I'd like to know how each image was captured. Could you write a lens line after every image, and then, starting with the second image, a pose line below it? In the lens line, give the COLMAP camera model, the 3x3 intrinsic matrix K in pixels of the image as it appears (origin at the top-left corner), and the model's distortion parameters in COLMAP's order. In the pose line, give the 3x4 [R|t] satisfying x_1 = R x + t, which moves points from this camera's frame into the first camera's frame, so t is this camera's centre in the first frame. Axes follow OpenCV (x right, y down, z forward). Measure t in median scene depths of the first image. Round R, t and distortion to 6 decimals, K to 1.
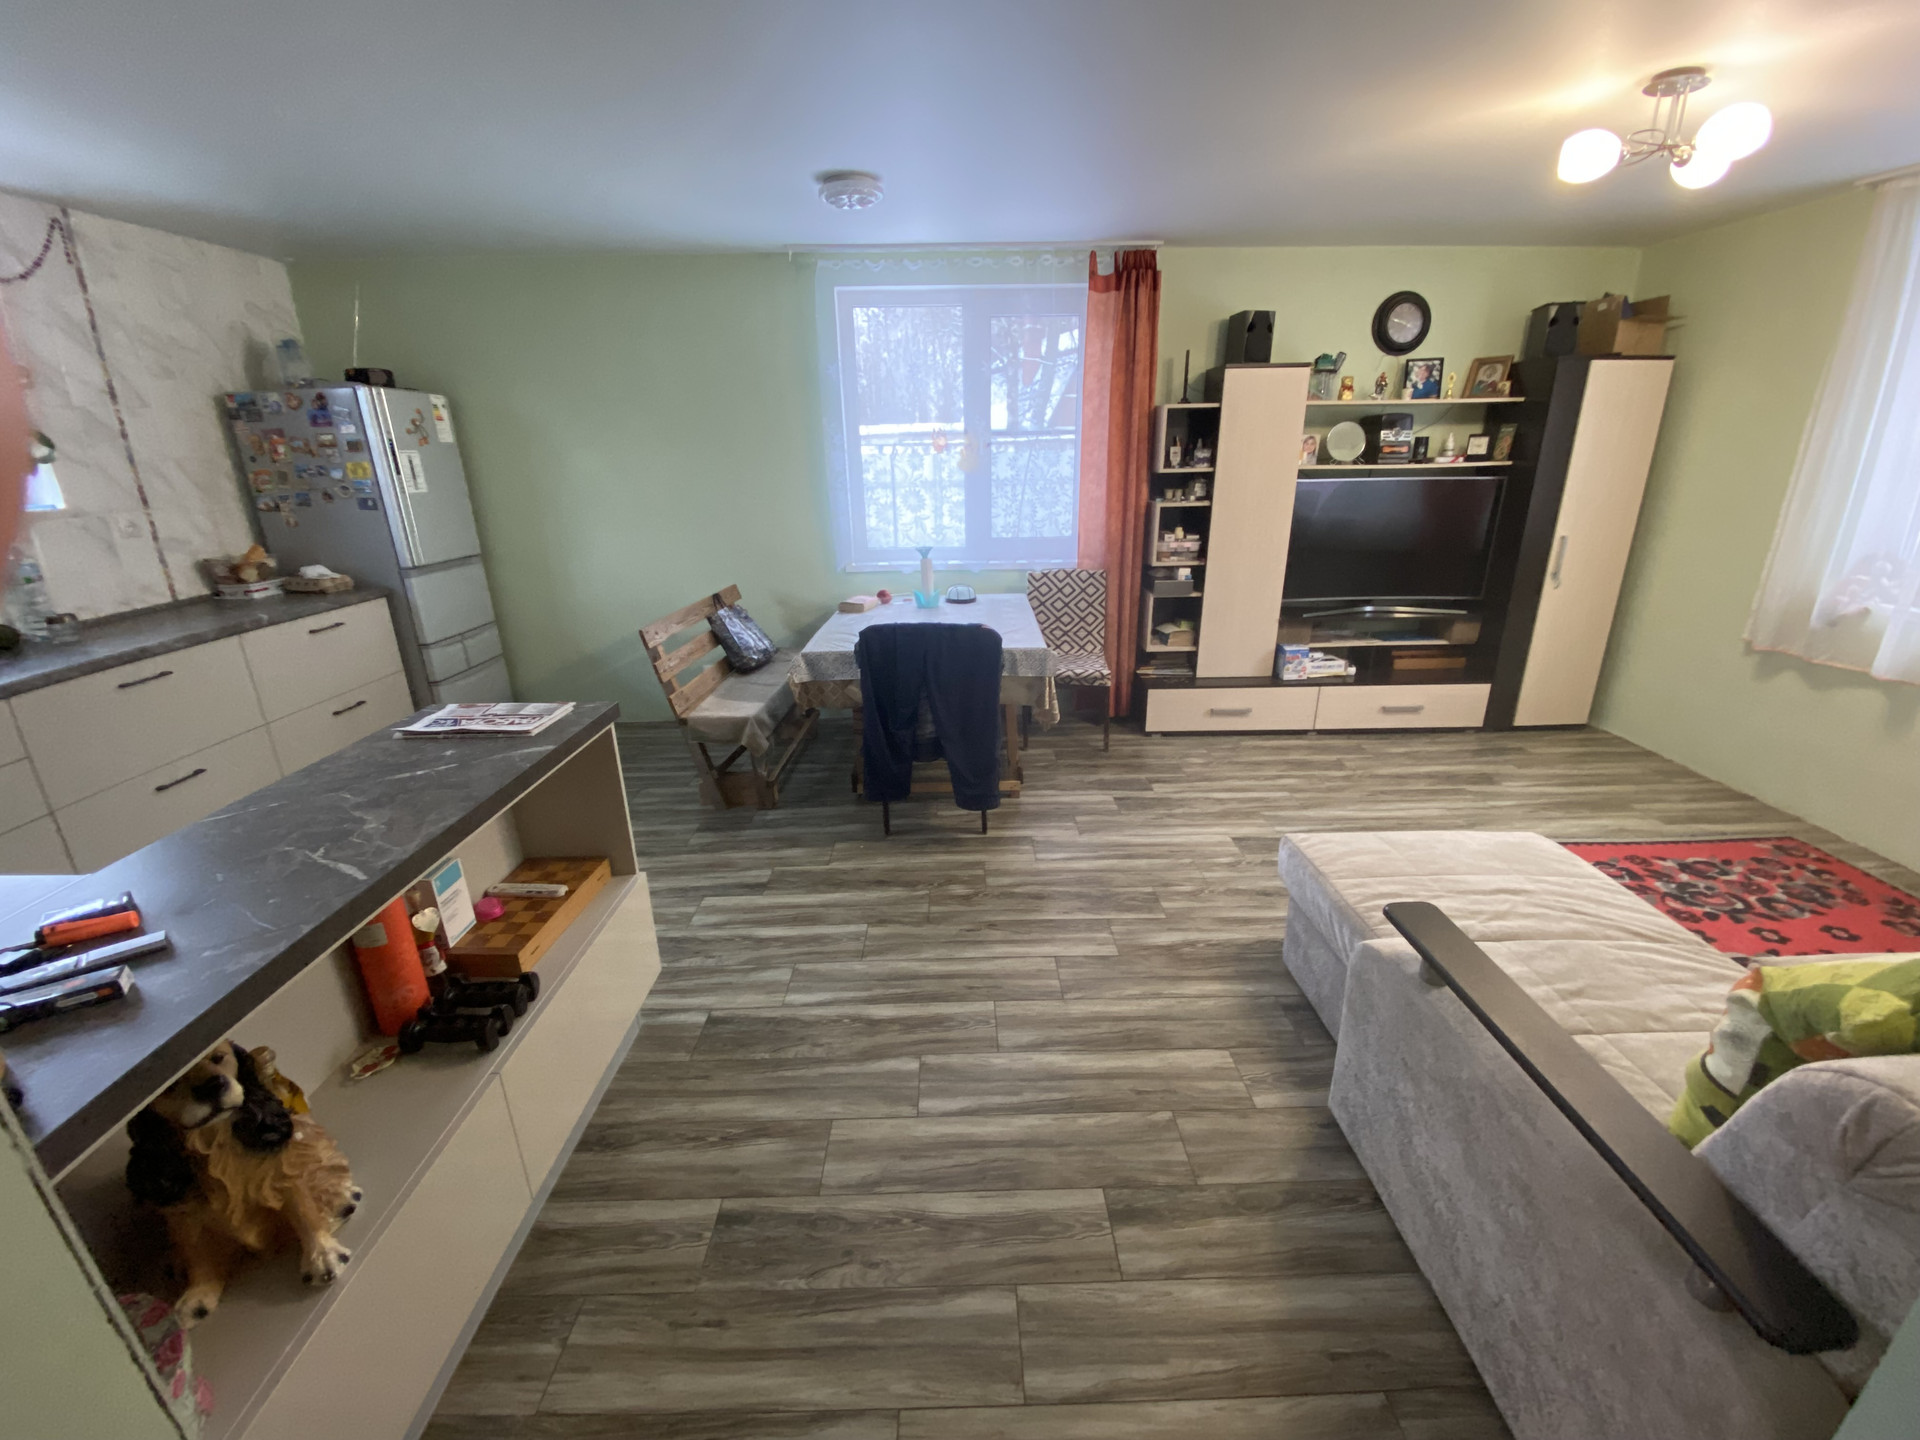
lens RADIAL K [[771.7, 0, 954.8], [0, 771.7, 732.5], [0, 0, 1]] dist [0.002317, -0.013128]
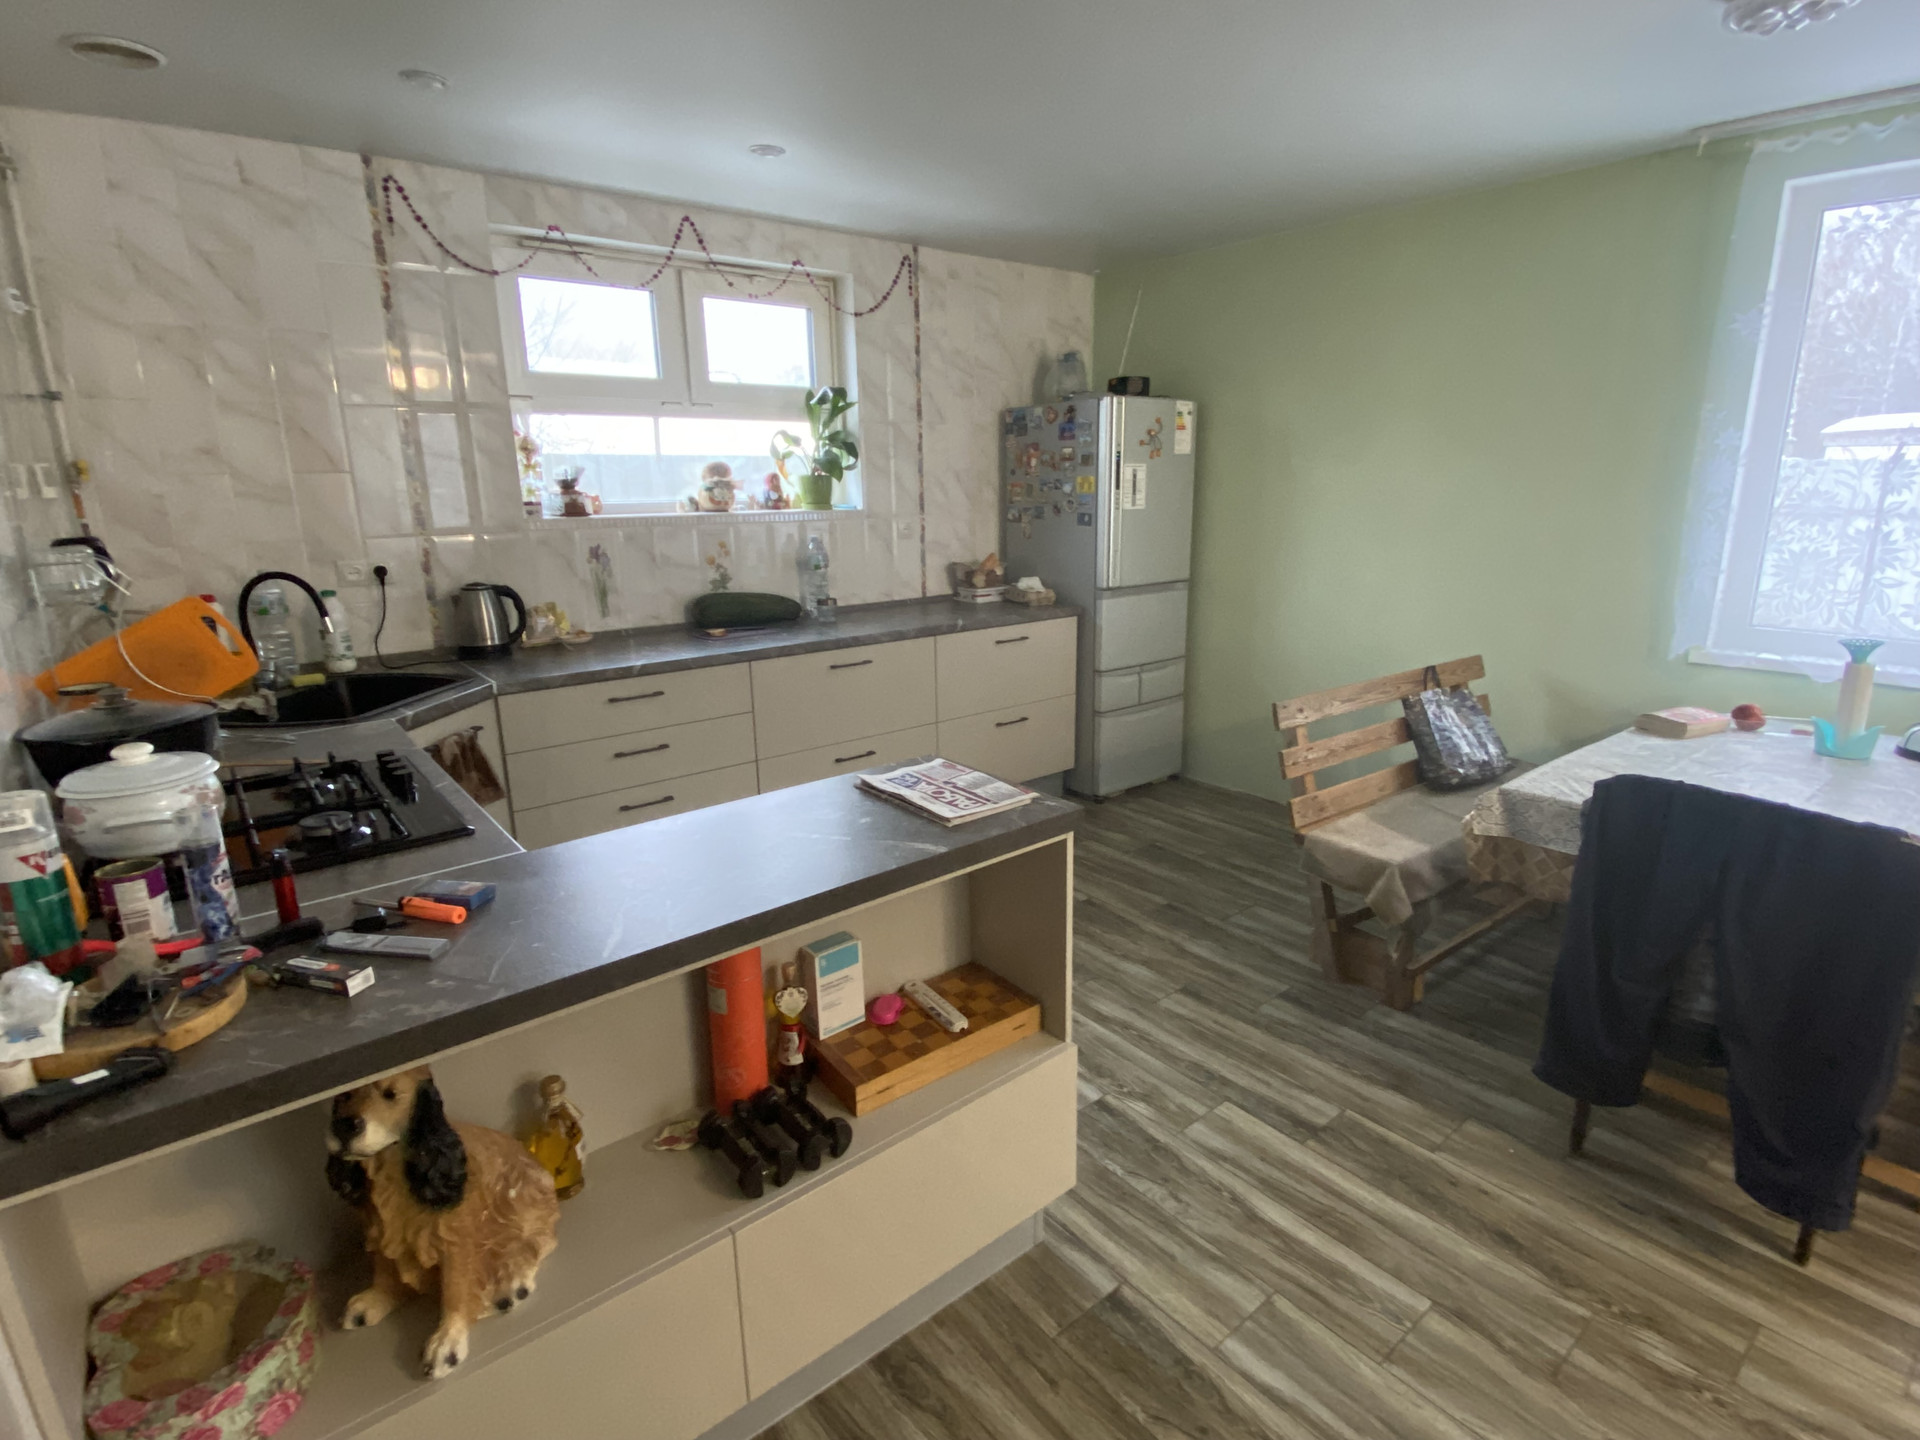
lens RADIAL K [[953.6, 0, 957.9], [0, 953.6, 716.2], [0, 0, 1]] dist [0.015117, -0.012928]
pose [[0.628827, 0.191556, -0.753580, 0.200046], [-0.255906, 0.966170, 0.032054, -0.167035], [0.734226, 0.172689, 0.656575, 0.434740]]
